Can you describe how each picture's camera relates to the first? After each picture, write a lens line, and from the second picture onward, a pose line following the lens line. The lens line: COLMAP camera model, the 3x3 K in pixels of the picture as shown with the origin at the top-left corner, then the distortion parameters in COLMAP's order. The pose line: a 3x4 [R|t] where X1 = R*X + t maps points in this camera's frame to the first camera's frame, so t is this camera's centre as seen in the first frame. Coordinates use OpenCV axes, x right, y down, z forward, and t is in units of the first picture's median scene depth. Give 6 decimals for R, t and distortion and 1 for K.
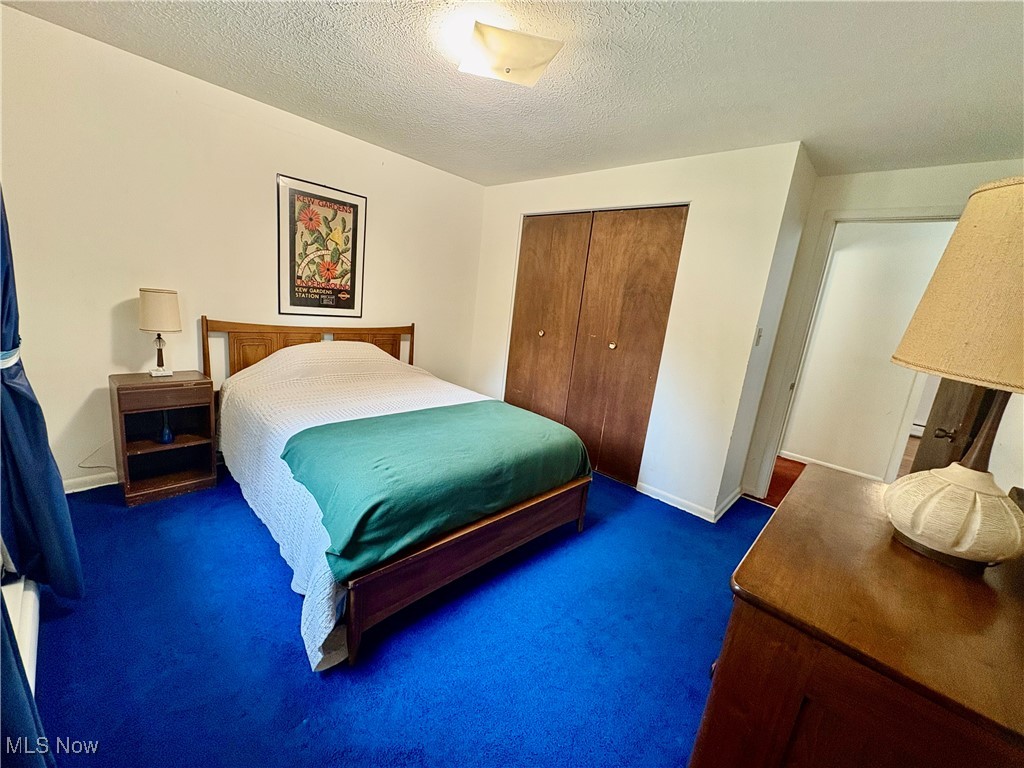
lens RADIAL K [[406.1, 0, 512.3], [0, 406.1, 384.3], [0, 0, 1]] dist [0.000897, -0.000824]
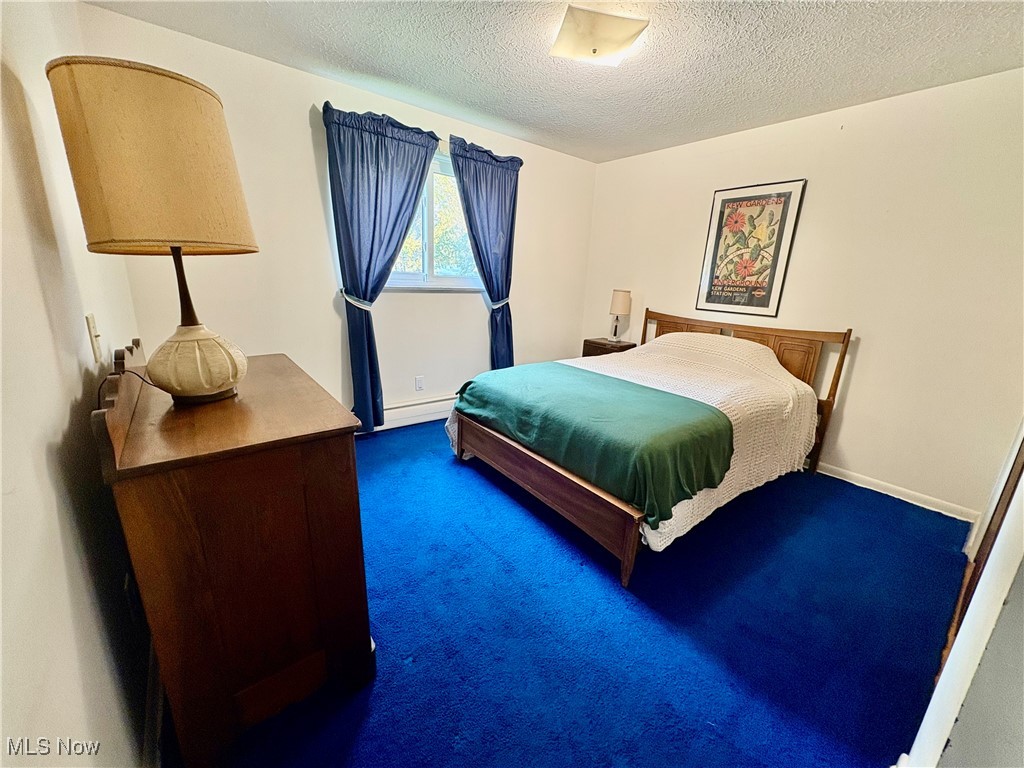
lens RADIAL K [[406.1, 0, 508.8], [0, 406.1, 383.0], [0, 0, 1]] dist [0.000897, -0.000824]
pose [[-0.147264, 0.145207, -0.978380, 0.694852], [-0.264771, 0.947279, 0.180443, -0.036847], [0.953000, 0.285619, -0.101054, 0.647418]]
